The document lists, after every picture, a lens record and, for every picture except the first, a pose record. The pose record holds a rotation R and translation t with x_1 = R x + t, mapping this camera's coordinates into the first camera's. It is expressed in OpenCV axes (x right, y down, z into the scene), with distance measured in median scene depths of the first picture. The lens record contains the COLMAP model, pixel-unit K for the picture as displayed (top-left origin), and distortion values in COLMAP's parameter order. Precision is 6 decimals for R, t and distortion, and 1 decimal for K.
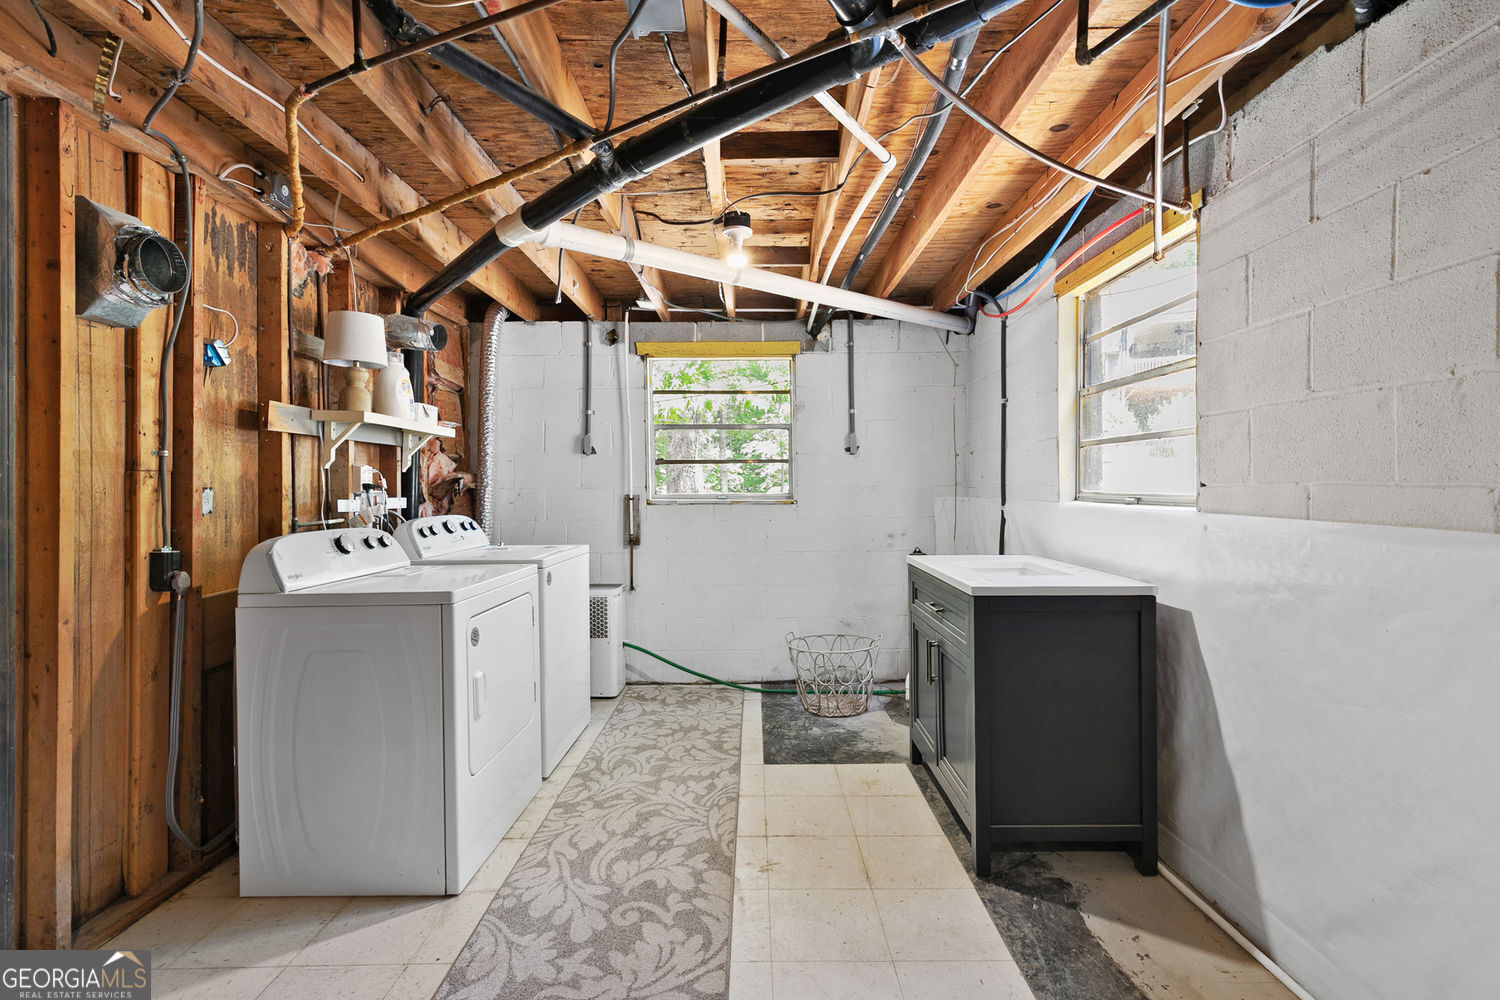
lens RADIAL K [[672.0, 0, 752.2], [0, 672.0, 492.4], [0, 0, 1]] dist [0.010020, -0.003090]
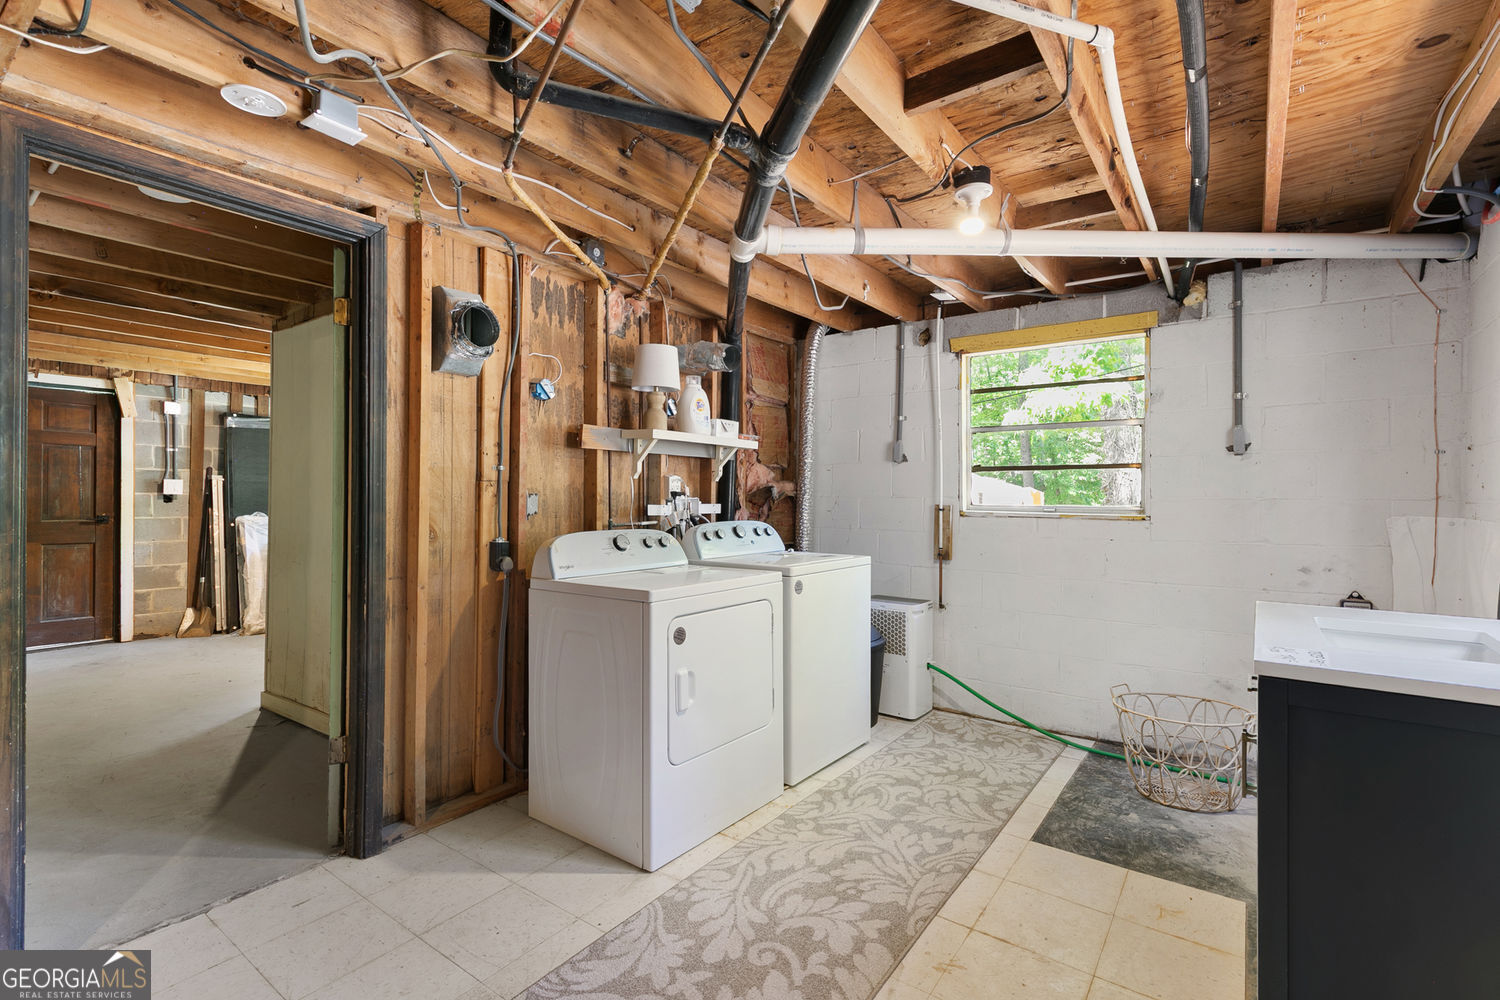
lens RADIAL K [[672.0, 0, 758.5], [0, 672.0, 500.2], [0, 0, 1]] dist [0.010020, -0.003090]
pose [[0.814281, 0.013986, -0.580302, 0.230049], [-0.014250, 0.999890, 0.004103, -0.004802], [0.580295, 0.004928, 0.814391, 0.154871]]
